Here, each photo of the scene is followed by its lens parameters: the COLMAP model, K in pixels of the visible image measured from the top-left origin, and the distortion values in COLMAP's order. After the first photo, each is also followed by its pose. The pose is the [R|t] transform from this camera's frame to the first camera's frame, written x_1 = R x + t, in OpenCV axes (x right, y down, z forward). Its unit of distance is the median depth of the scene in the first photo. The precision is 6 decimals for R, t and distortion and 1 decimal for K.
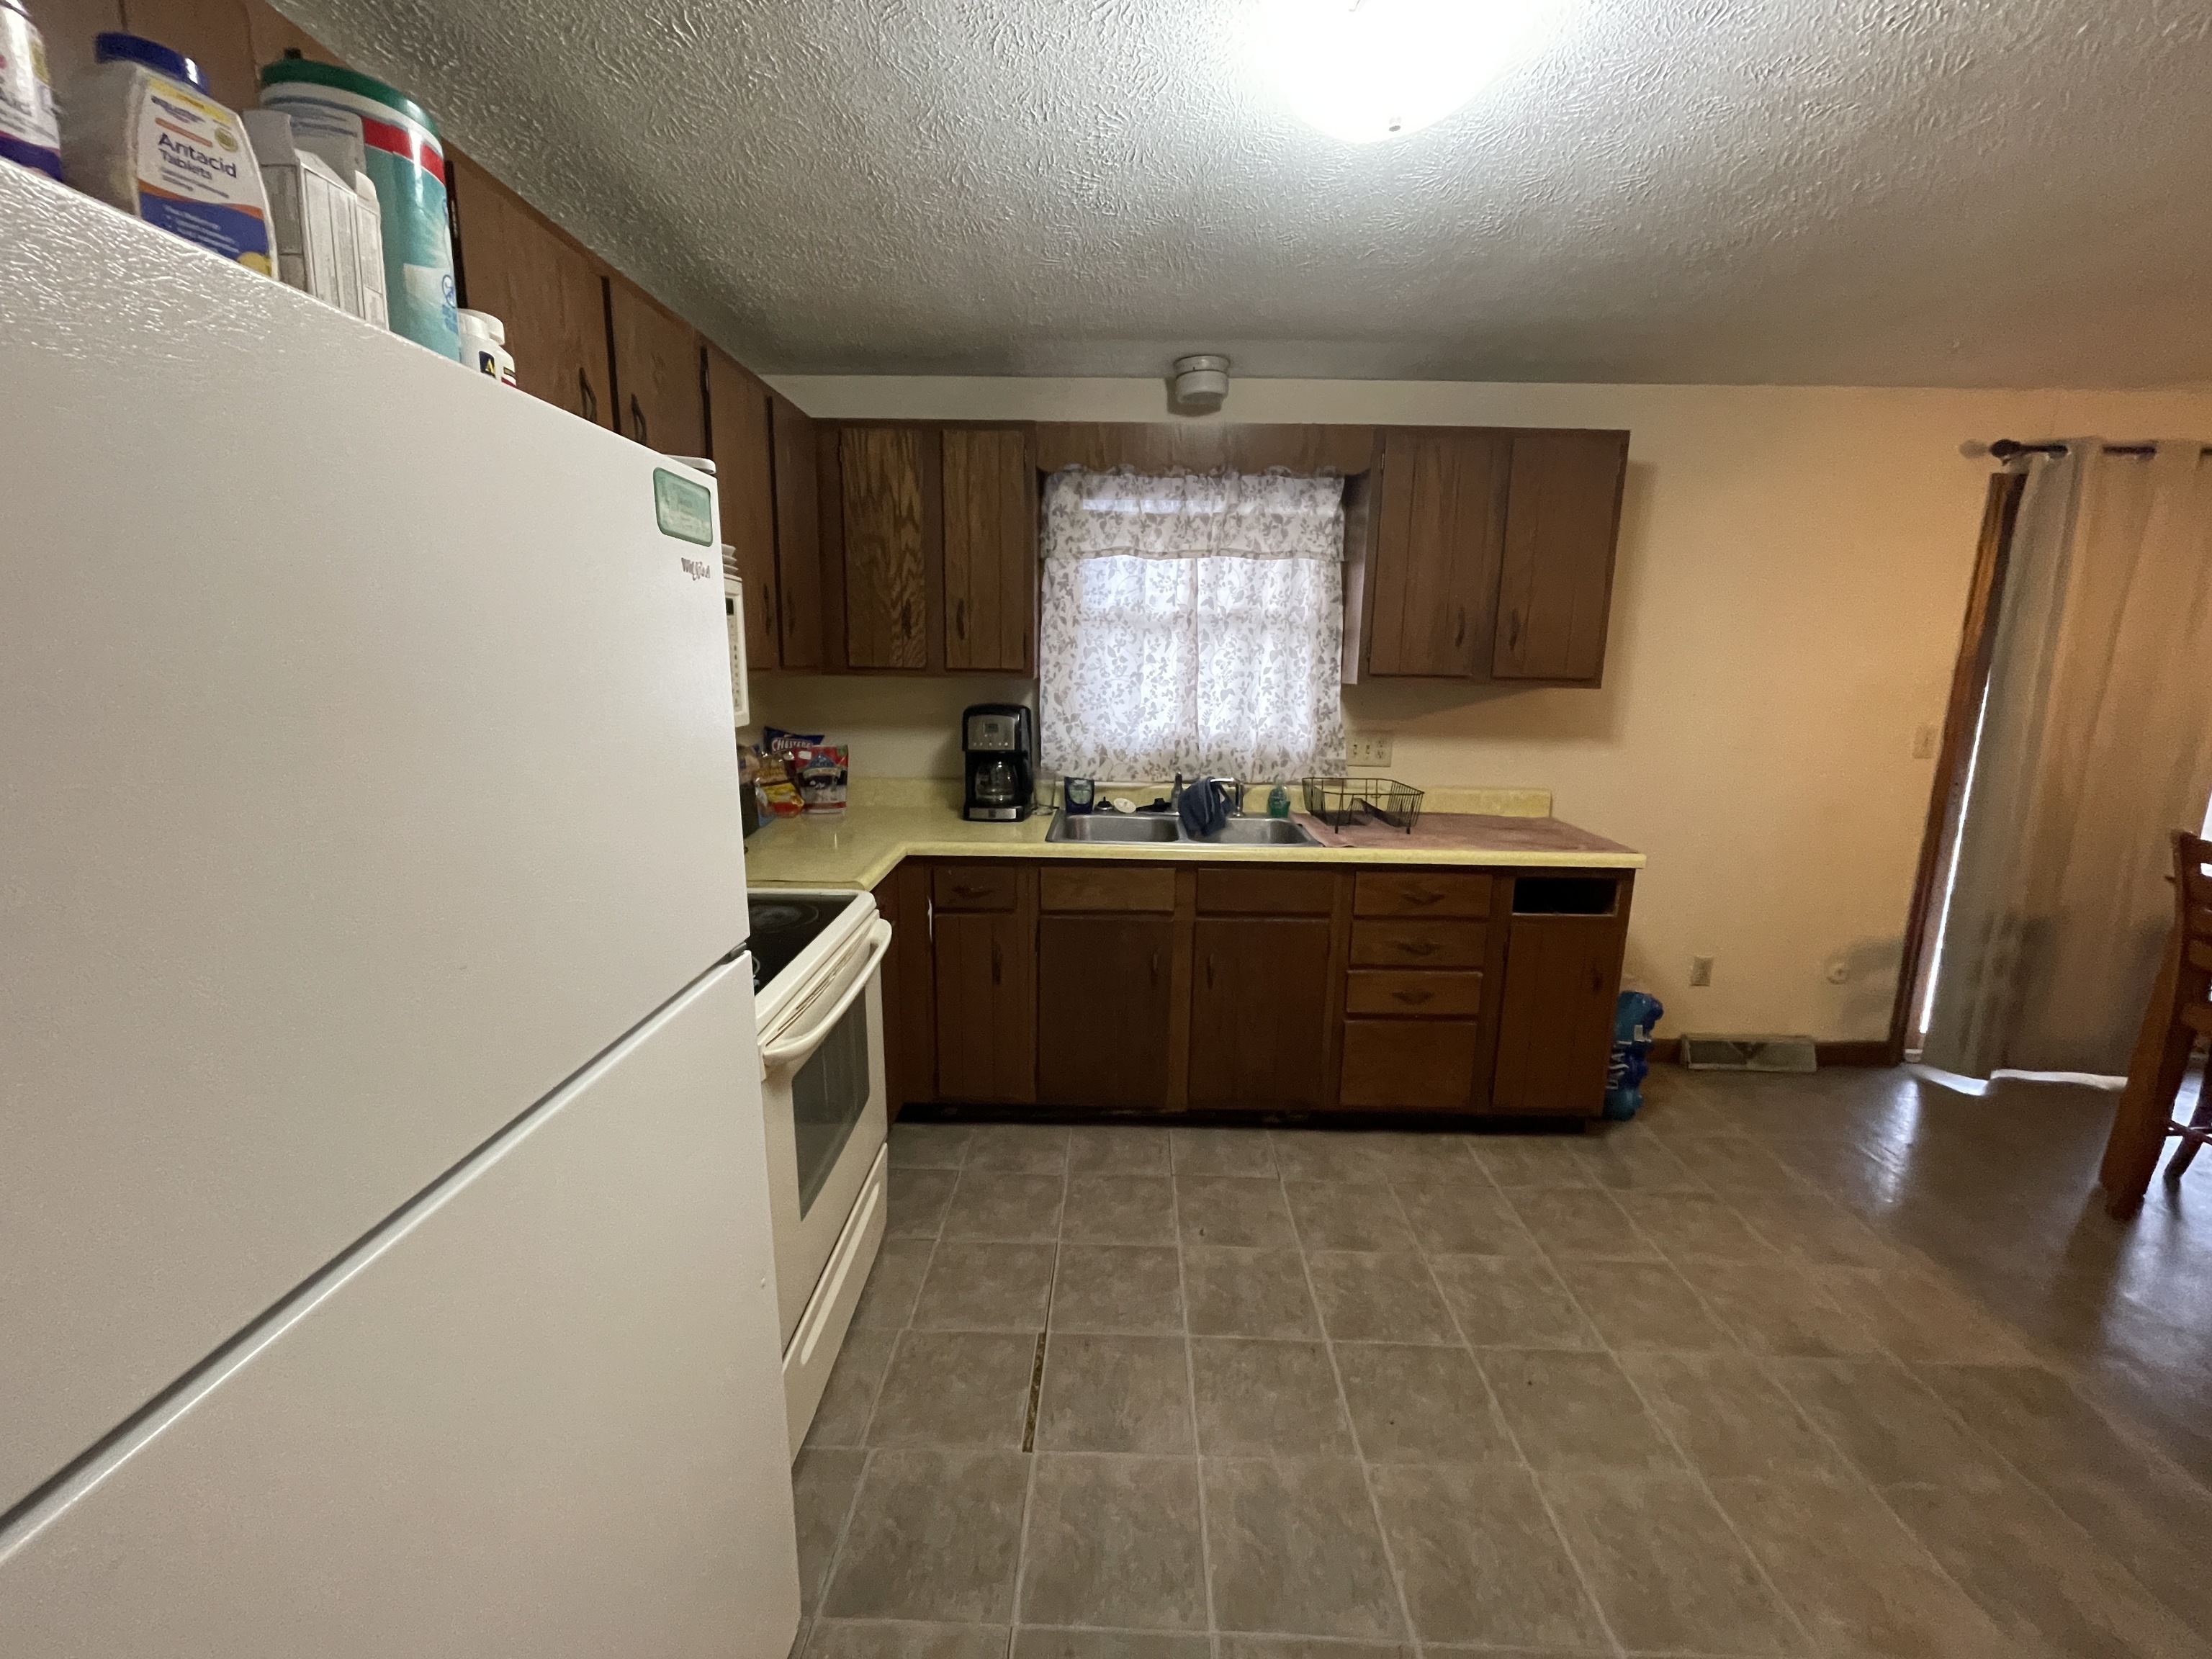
lens RADIAL K [[897.5, 0, 1106.0], [0, 897.5, 829.5], [0, 0, 1]] dist [-0.000712, -0.001203]
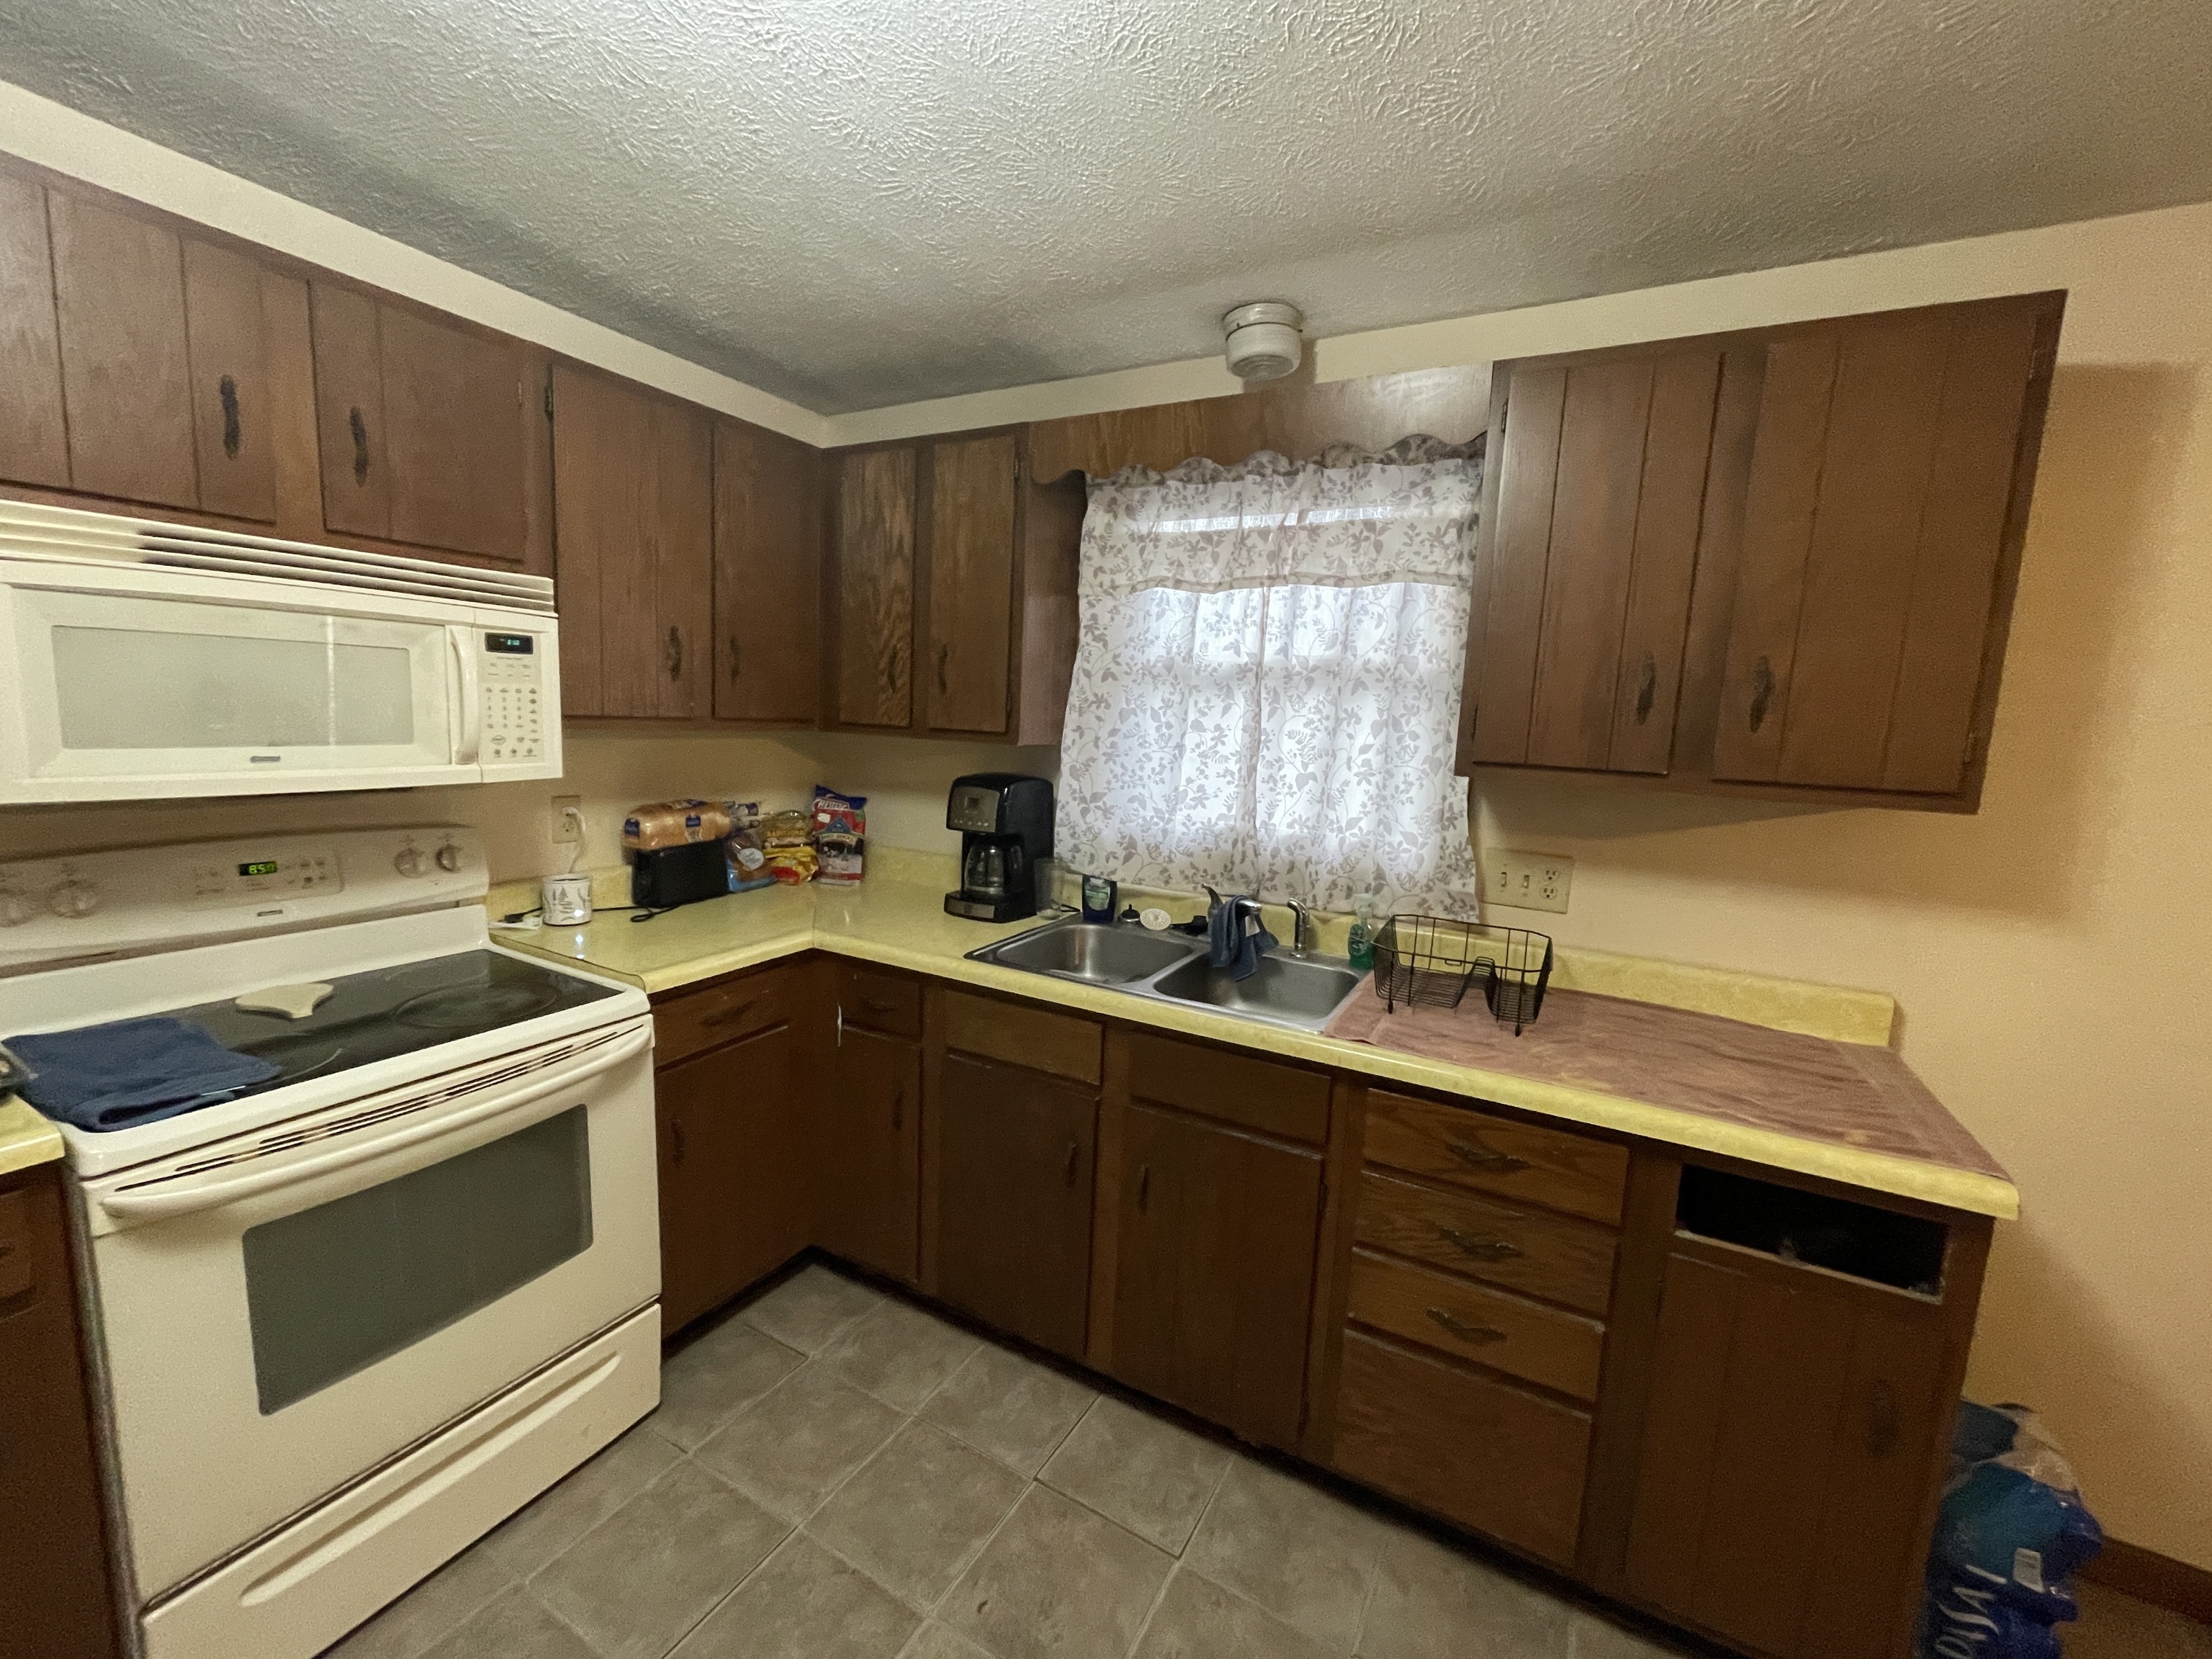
lens RADIAL K [[897.5, 0, 1106.0], [0, 897.5, 829.5], [0, 0, 1]] dist [-0.000712, -0.001203]
pose [[0.882262, 0.087275, -0.462597, 0.336976], [-0.120909, 0.991710, -0.043497, -0.065835], [0.454966, 0.094308, 0.885501, 0.326353]]
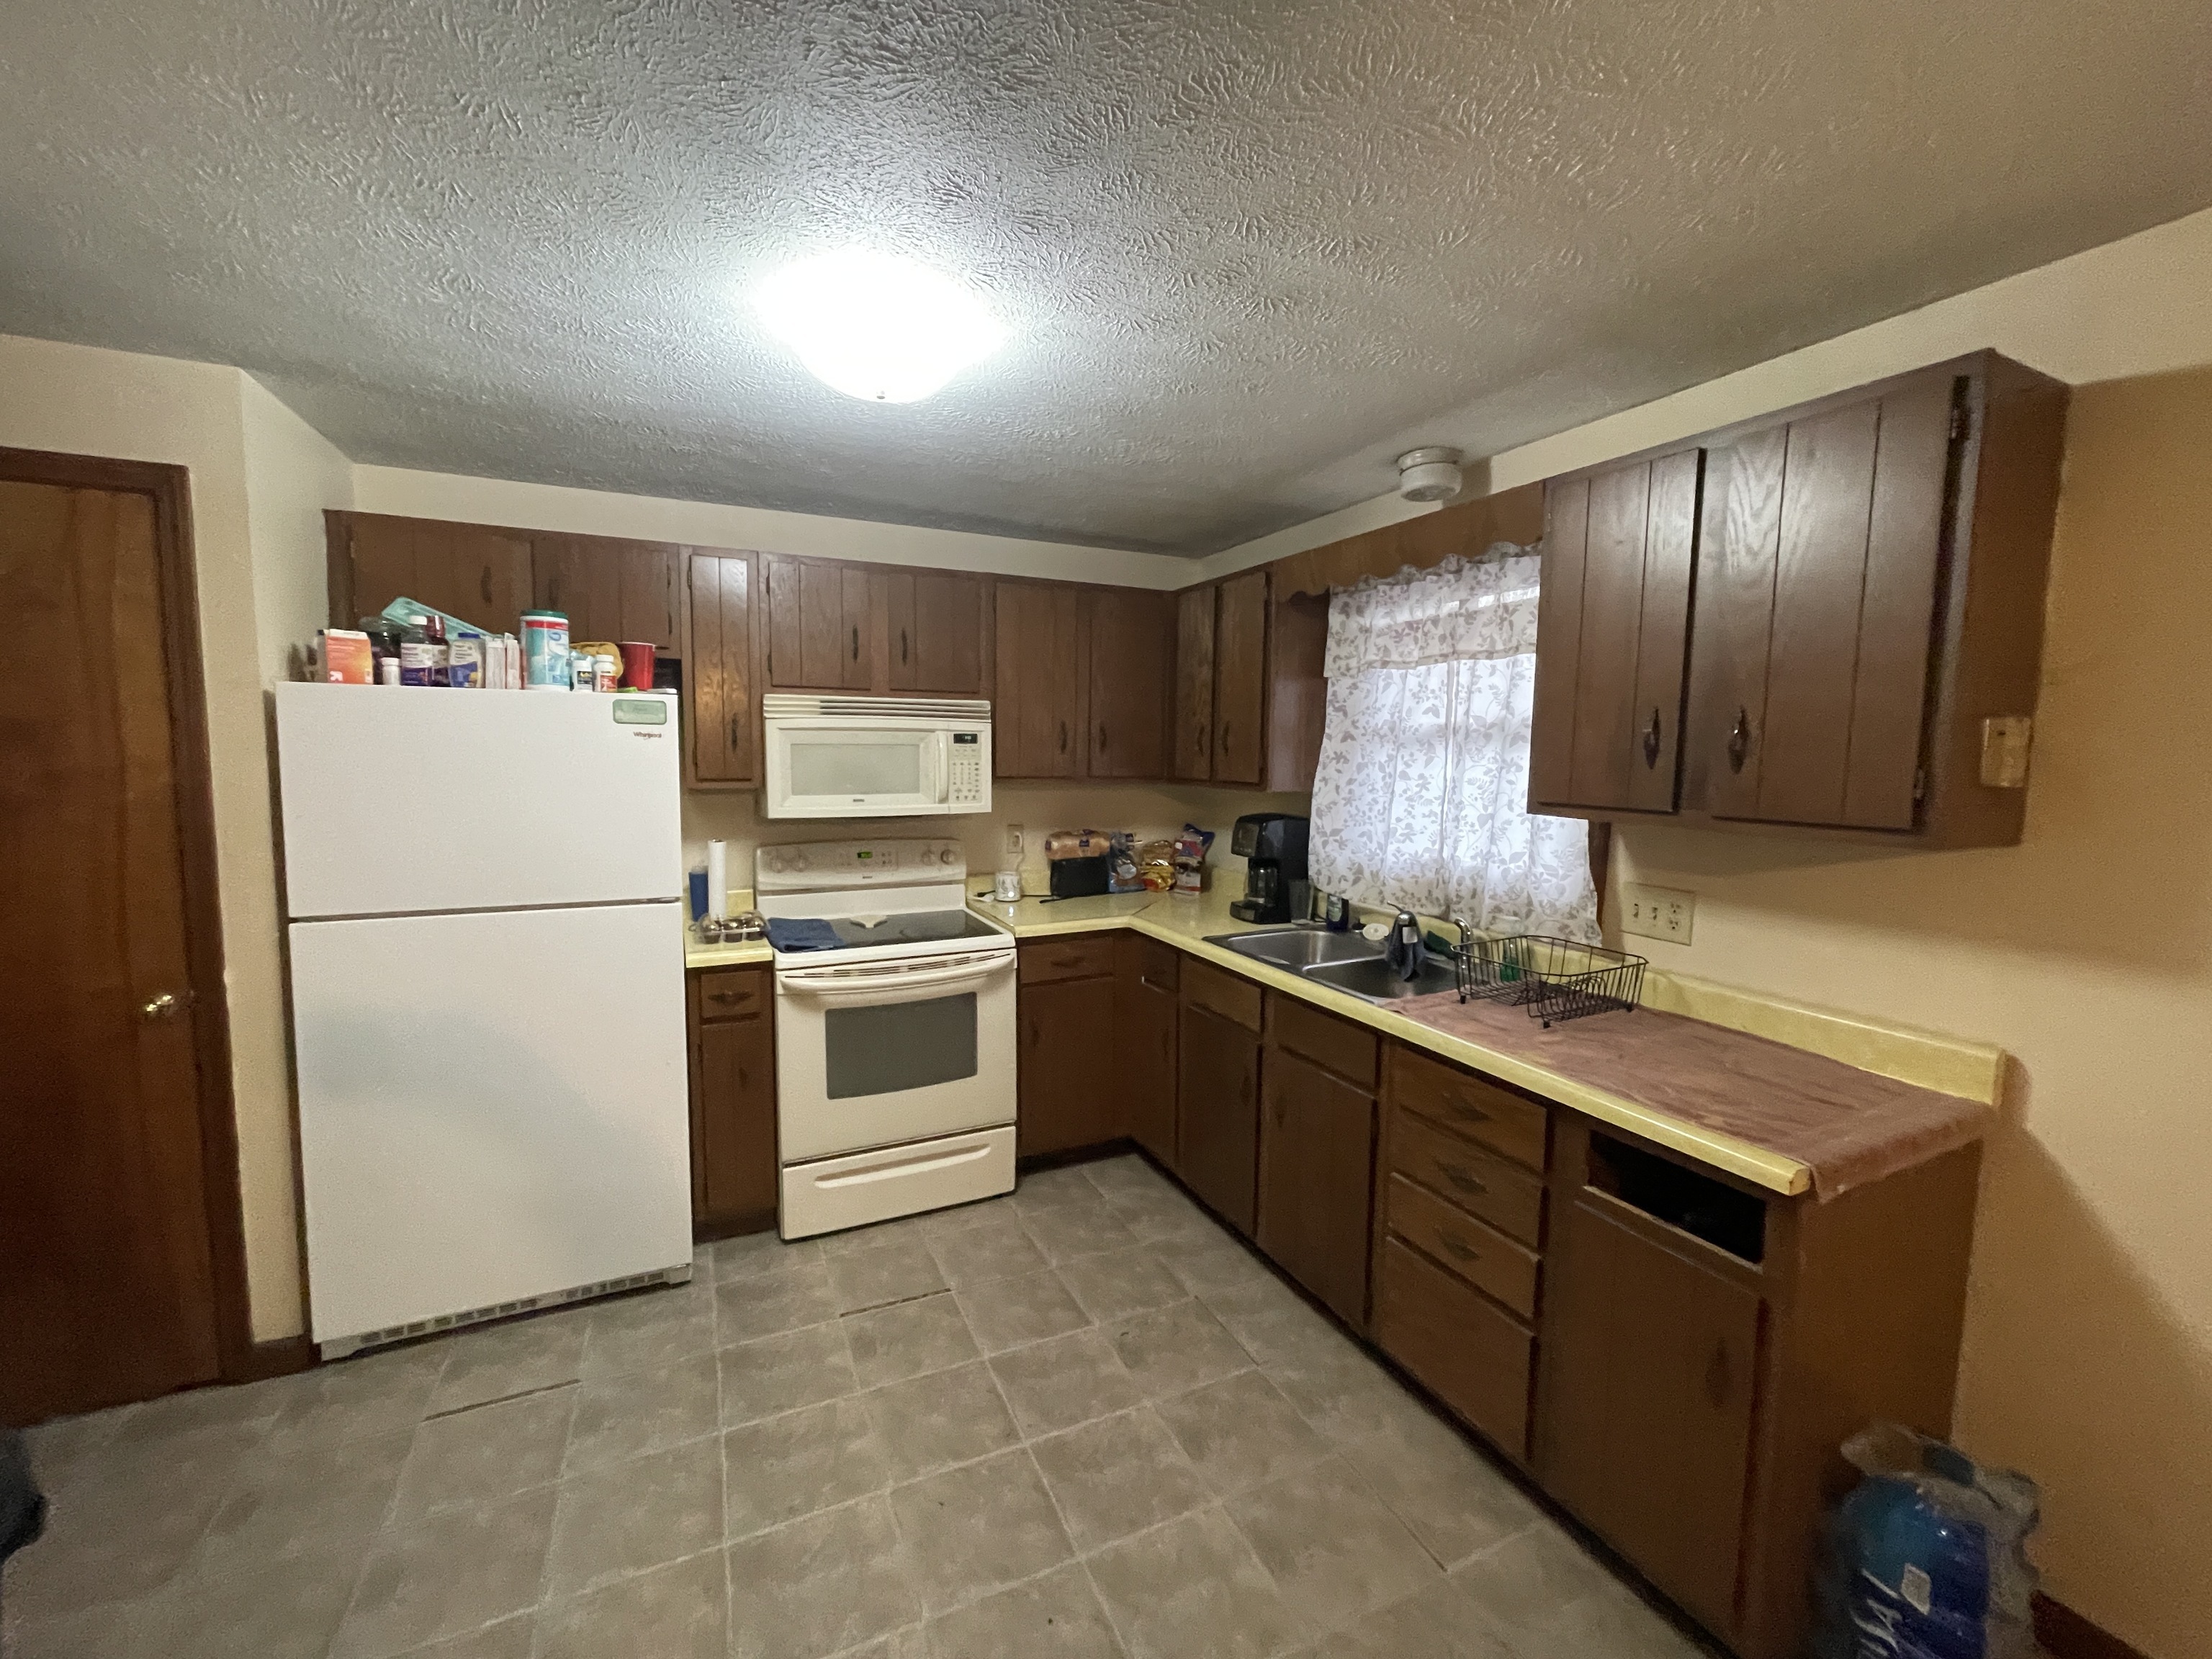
lens RADIAL K [[897.5, 0, 1106.0], [0, 897.5, 829.5], [0, 0, 1]] dist [-0.000712, -0.001203]
pose [[0.443100, 0.072692, -0.893520, 0.746129], [-0.174081, 0.984712, -0.006216, -0.079169], [0.879408, 0.158299, 0.448980, 0.338106]]
